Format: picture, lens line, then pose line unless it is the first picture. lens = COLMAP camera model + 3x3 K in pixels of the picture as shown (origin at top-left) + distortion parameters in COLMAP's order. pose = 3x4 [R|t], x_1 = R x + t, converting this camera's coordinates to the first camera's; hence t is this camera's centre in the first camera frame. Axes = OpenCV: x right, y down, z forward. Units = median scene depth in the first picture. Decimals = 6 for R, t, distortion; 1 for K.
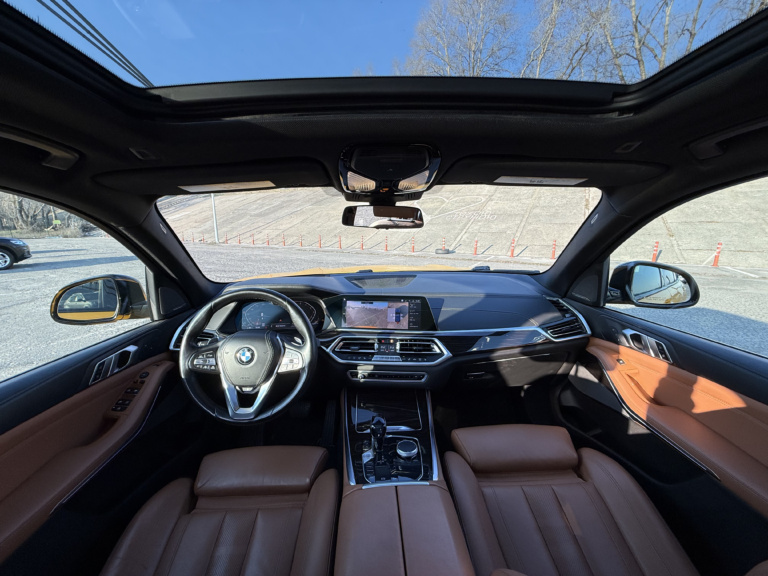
lens RADIAL K [[311.3, 0, 383.2], [0, 311.3, 285.9], [0, 0, 1]] dist [0.002758, 0.000361]
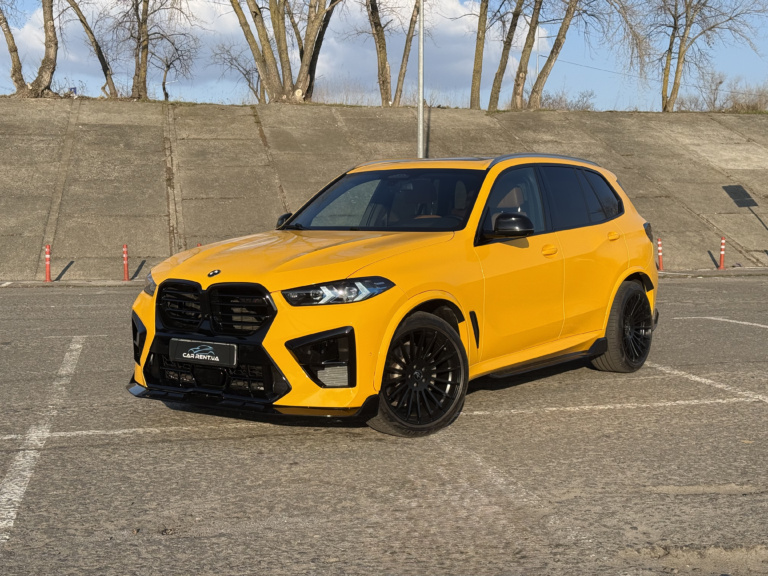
lens RADIAL K [[1069.1, 0, 382.7], [0, 1069.1, 283.4], [0, 0, 1]] dist [0.122544, 0.000000]
pose [[0.725312, -0.037674, 0.687389, -0.301997], [0.139785, 0.985760, -0.093469, 0.115344], [-0.674079, 0.163881, 0.720250, -0.462180]]
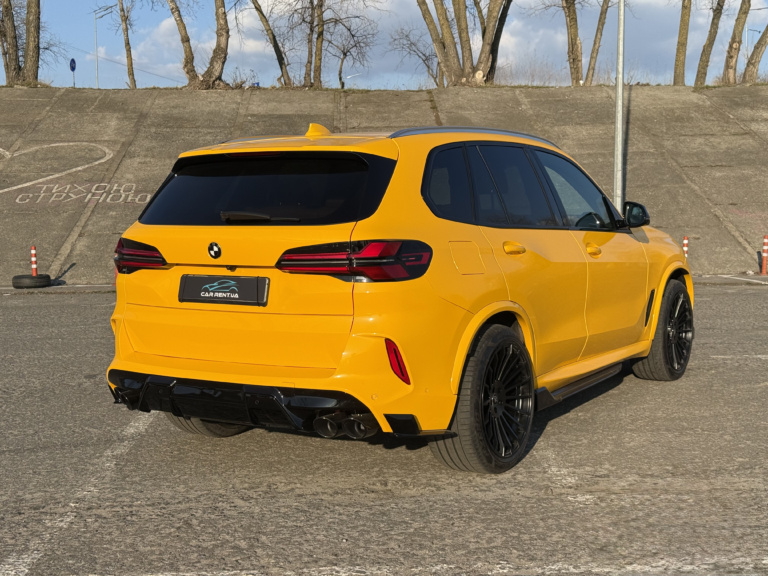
lens RADIAL K [[1069.1, 0, 383.4], [0, 1069.1, 287.5], [0, 0, 1]] dist [0.122544, 0.000000]
pose [[0.832071, -0.041724, 0.553097, -0.179215], [0.119611, 0.987203, -0.105469, 0.085776], [-0.541619, 0.153914, 0.826414, -0.330724]]
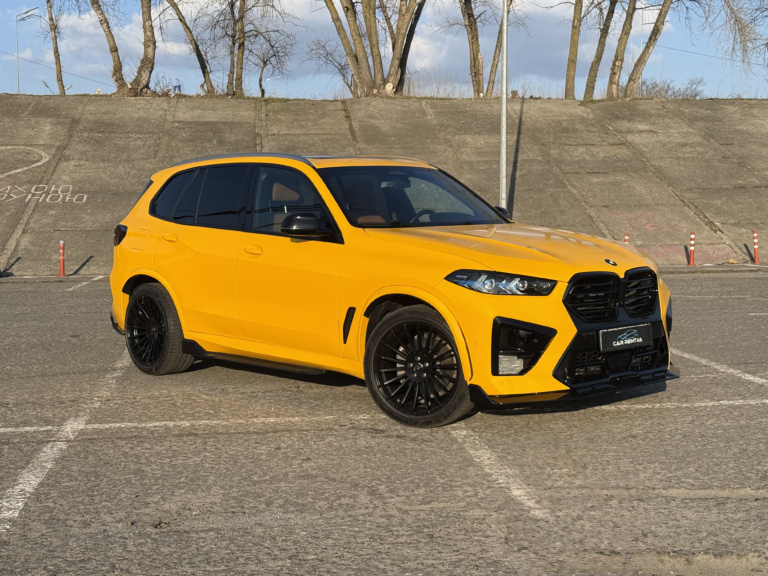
lens RADIAL K [[1069.1, 0, 384.2], [0, 1069.1, 286.4], [0, 0, 1]] dist [0.122544, 0.000000]
pose [[0.787910, -0.043422, 0.614258, -0.278000], [0.130010, 0.986756, -0.097010, 0.118001], [-0.601910, 0.156295, 0.783120, -0.481305]]
